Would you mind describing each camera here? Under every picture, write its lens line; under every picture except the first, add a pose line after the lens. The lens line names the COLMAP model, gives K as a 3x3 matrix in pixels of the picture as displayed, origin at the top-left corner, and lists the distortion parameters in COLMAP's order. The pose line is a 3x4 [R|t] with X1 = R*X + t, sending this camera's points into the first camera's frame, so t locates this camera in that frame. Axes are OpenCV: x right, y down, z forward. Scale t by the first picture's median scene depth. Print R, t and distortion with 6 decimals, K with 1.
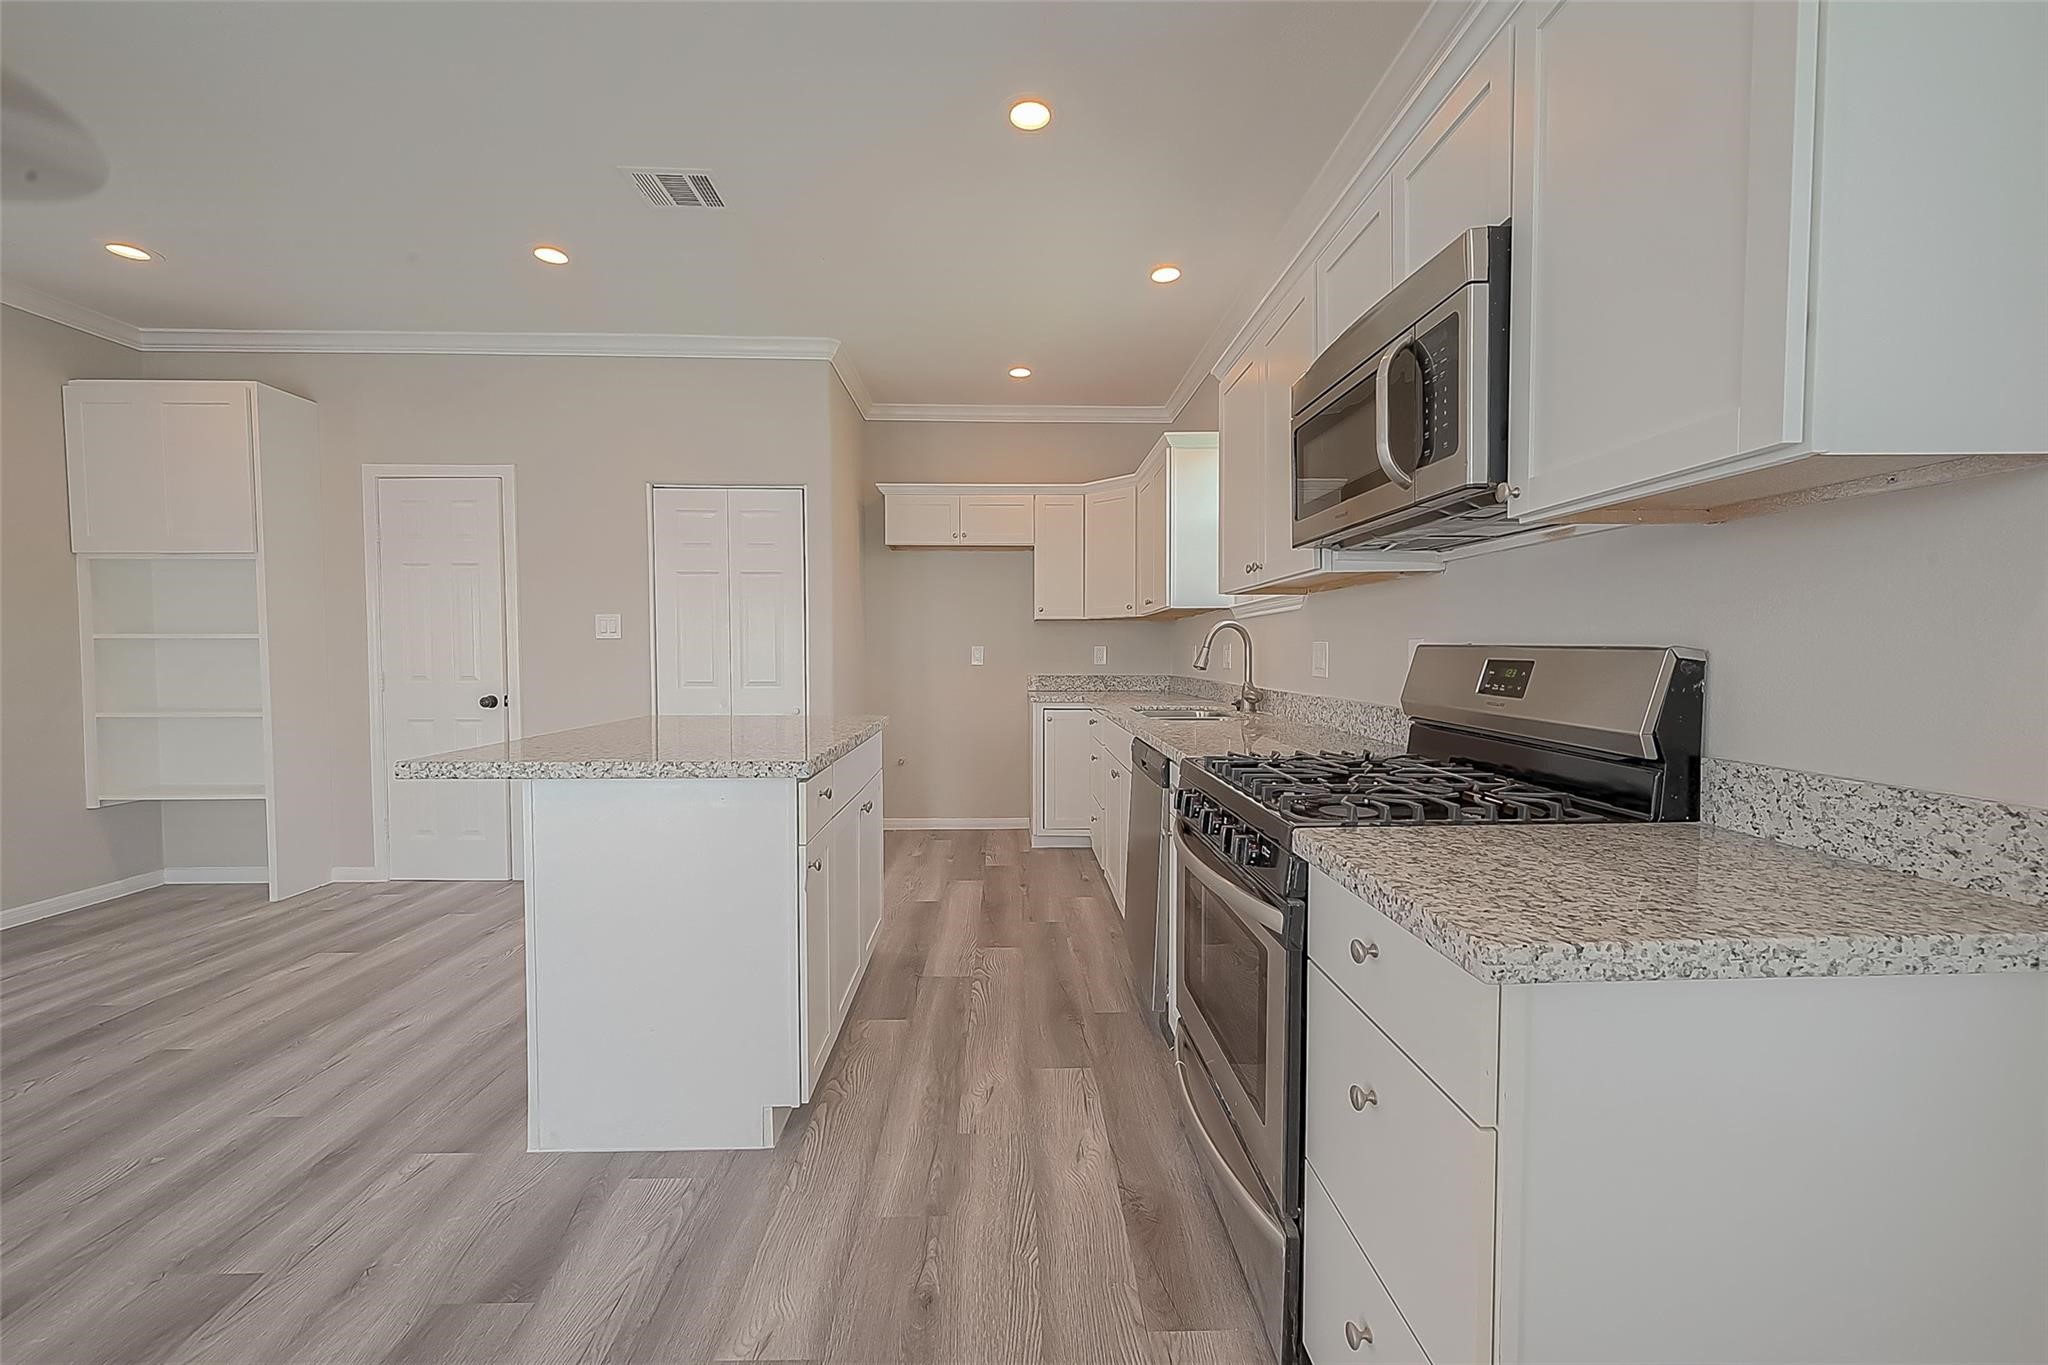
lens RADIAL K [[806.9, 0, 1026.3], [0, 806.9, 682.1], [0, 0, 1]] dist [-0.001671, 0.000337]
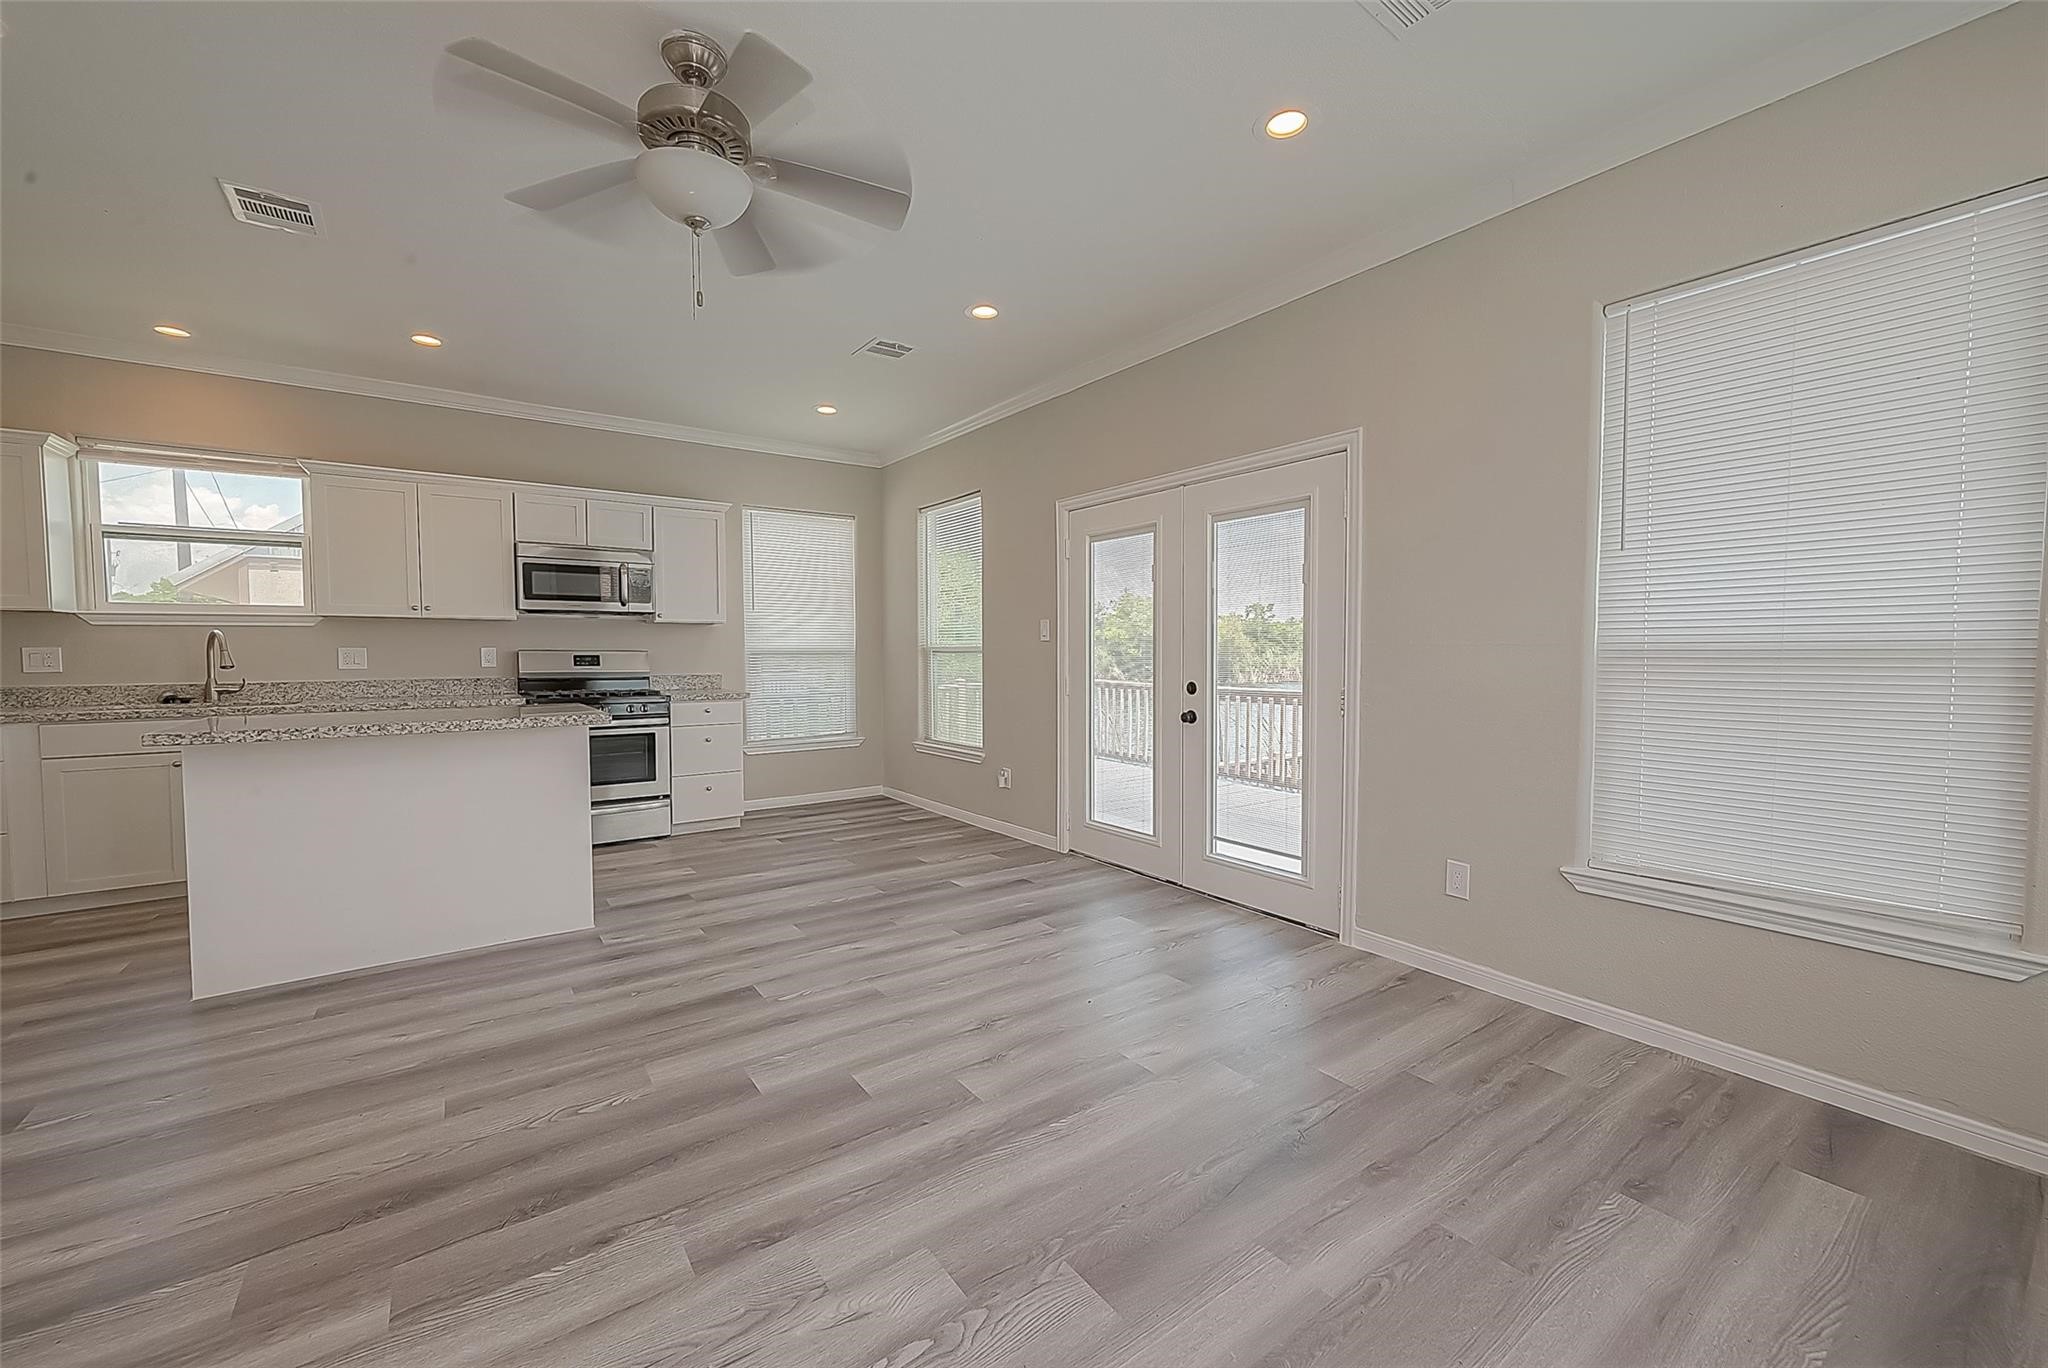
lens RADIAL K [[806.9, 0, 1027.3], [0, 806.9, 686.1], [0, 0, 1]] dist [-0.001671, 0.000337]
pose [[-0.564014, -0.034623, 0.825039, -1.982467], [0.036418, 0.997106, 0.066740, -0.035042], [-0.824962, 0.067688, -0.561121, 0.880224]]
